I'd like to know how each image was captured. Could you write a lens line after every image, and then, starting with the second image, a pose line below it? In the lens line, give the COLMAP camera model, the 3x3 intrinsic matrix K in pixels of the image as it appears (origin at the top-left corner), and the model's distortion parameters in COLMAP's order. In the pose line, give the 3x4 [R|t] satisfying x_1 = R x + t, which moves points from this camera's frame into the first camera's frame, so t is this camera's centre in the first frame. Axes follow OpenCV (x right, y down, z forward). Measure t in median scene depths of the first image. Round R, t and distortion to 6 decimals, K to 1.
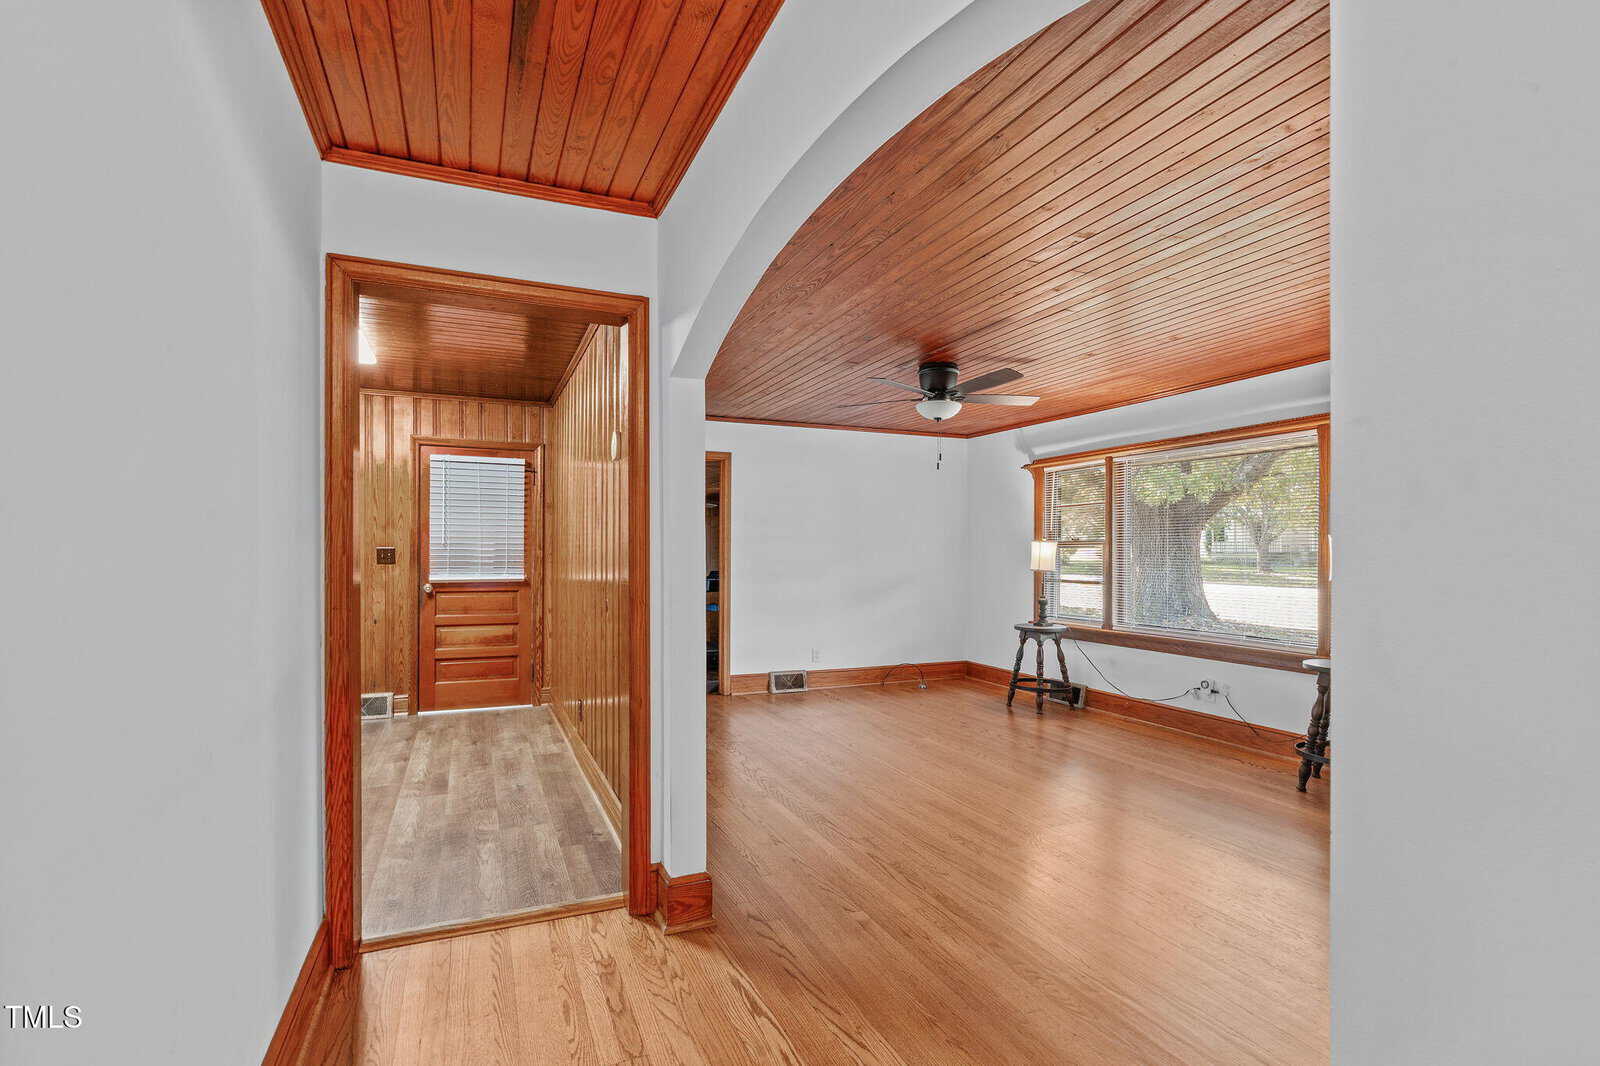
lens RADIAL K [[747.8, 0, 786.6], [0, 747.8, 552.2], [0, 0, 1]] dist [0.003036, 0.000243]
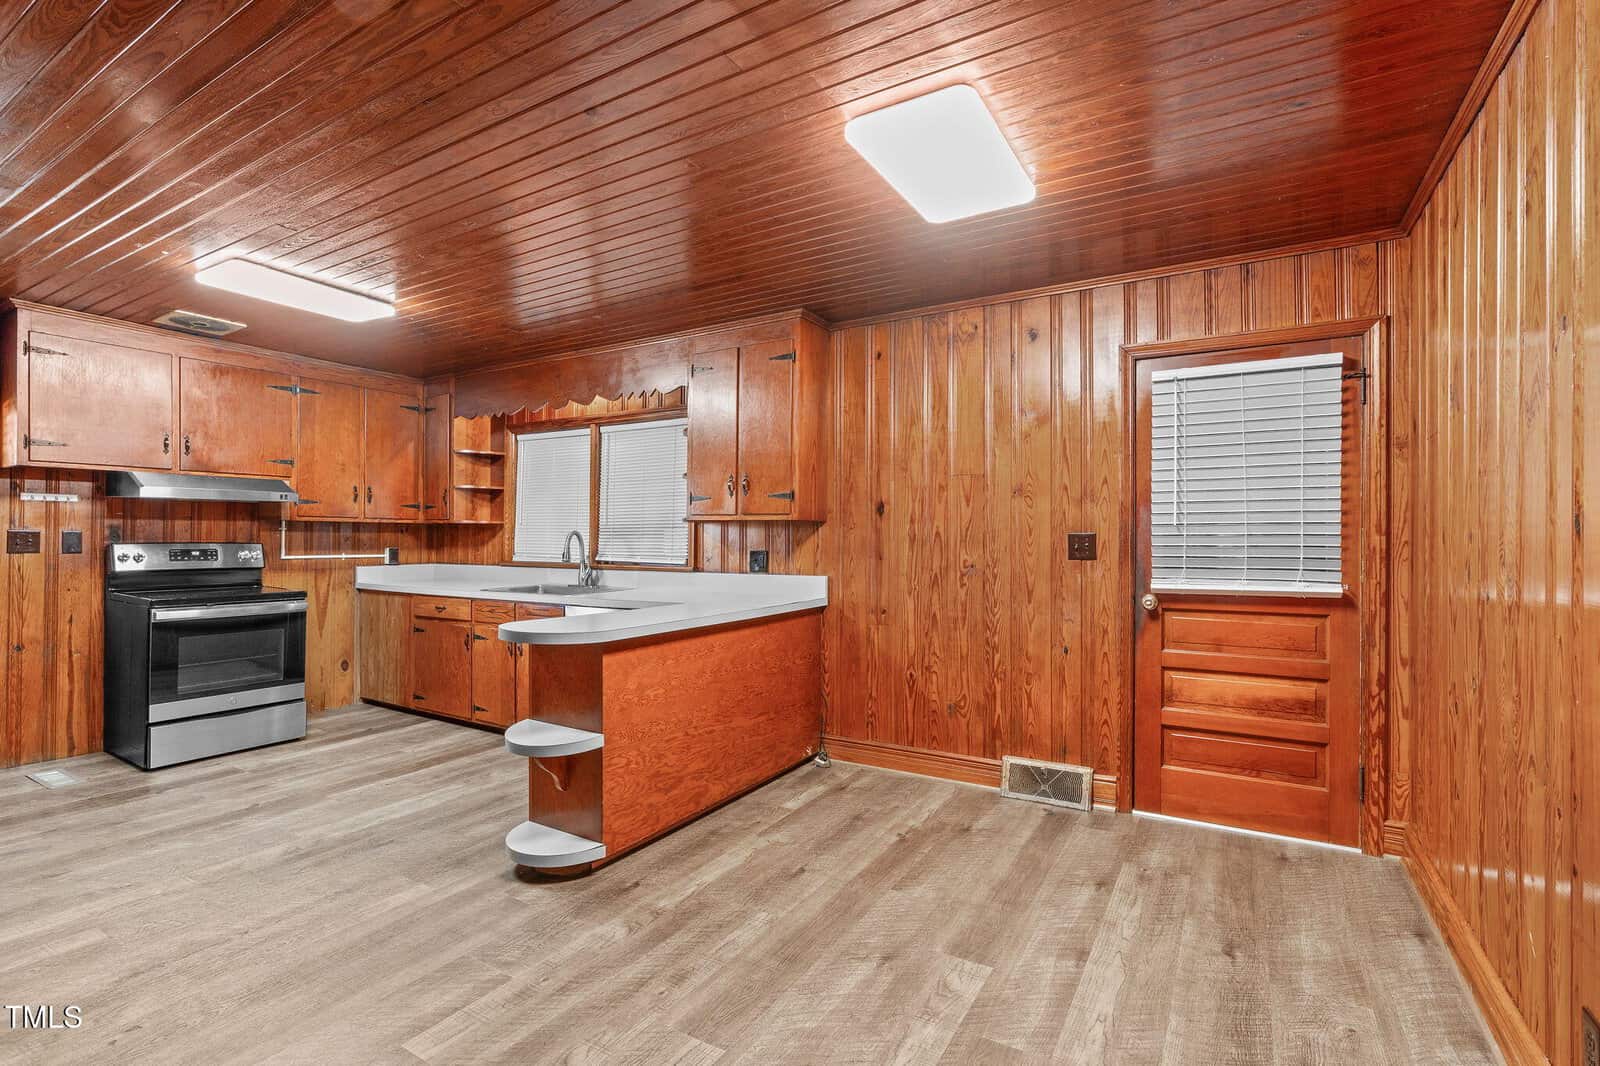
lens RADIAL K [[737.7, 0, 782.1], [0, 737.7, 535.9], [0, 0, 1]] dist [-0.008915, 0.001418]
pose [[0.574588, -0.005919, -0.818421, -0.172823], [-0.000474, 0.999971, -0.007565, 0.001049], [0.818443, 0.004735, 0.574569, 0.434067]]
